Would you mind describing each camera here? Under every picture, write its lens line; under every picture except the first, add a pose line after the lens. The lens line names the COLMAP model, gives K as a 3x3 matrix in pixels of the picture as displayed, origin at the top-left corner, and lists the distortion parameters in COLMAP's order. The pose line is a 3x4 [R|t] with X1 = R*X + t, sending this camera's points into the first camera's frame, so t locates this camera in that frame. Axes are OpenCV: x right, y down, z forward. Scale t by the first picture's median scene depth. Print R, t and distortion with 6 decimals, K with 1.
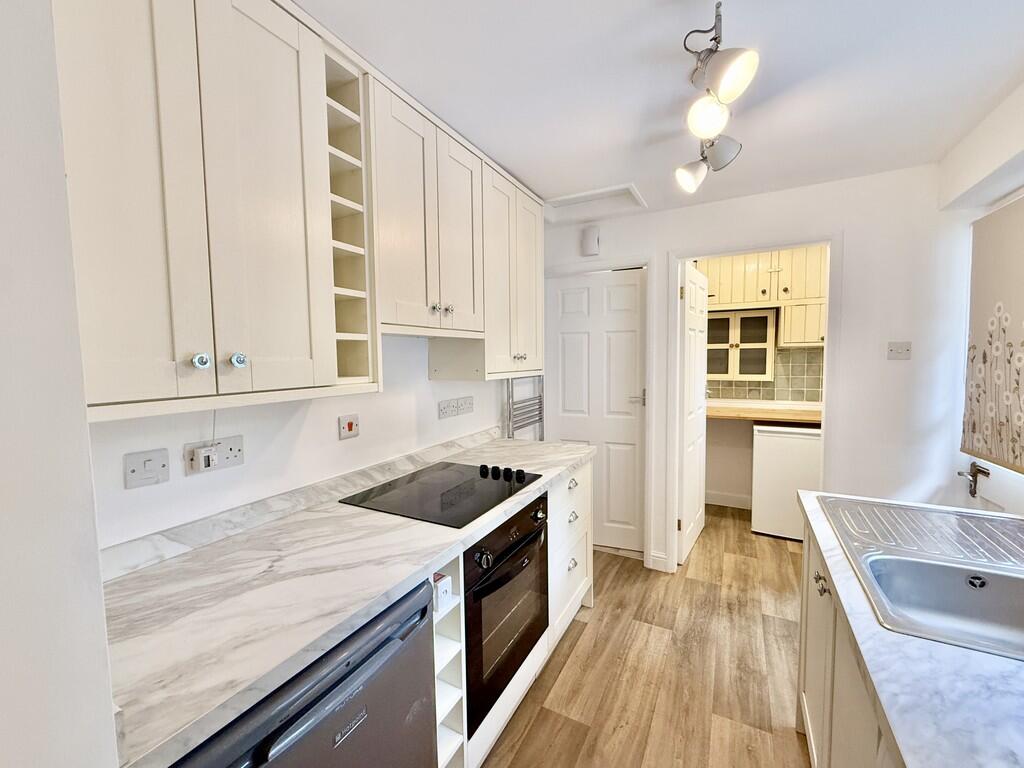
lens RADIAL K [[419.6, 0, 512.0], [0, 419.6, 384.0], [0, 0, 1]] dist [0.000932, 0.000005]
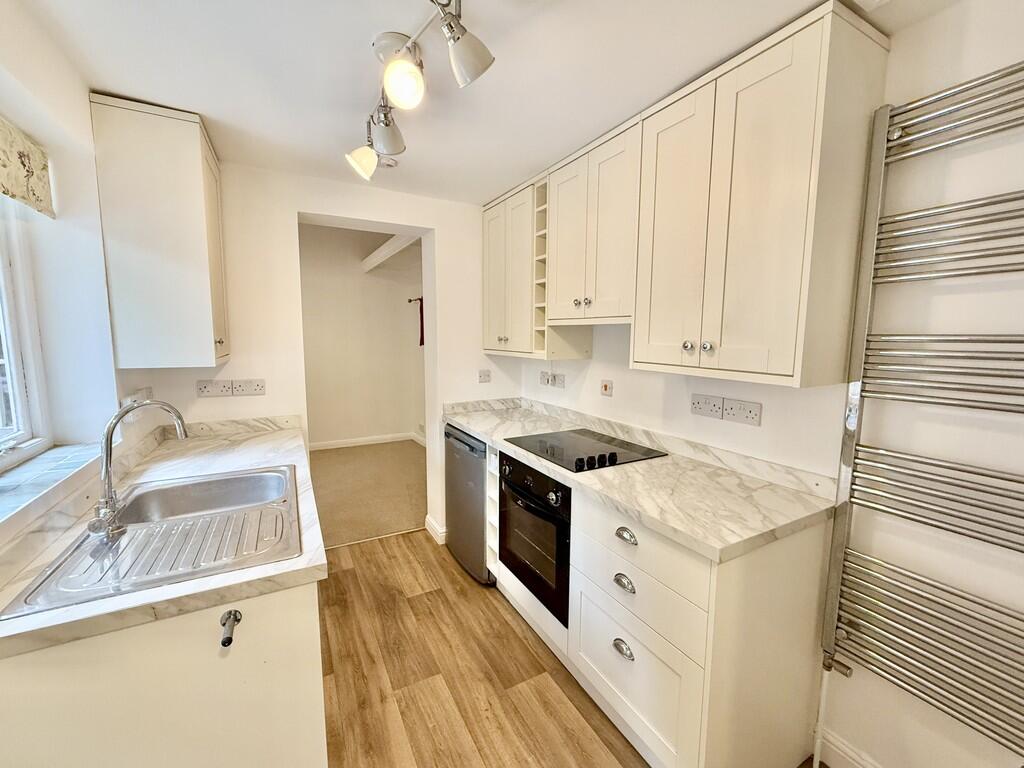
lens RADIAL K [[419.6, 0, 512.0], [0, 419.6, 384.0], [0, 0, 1]] dist [0.000932, 0.000005]
pose [[-0.542764, 0.110242, -0.832619, 0.688814], [-0.055038, 0.984549, 0.166235, -0.092939], [0.838080, 0.136052, -0.528310, 1.031120]]
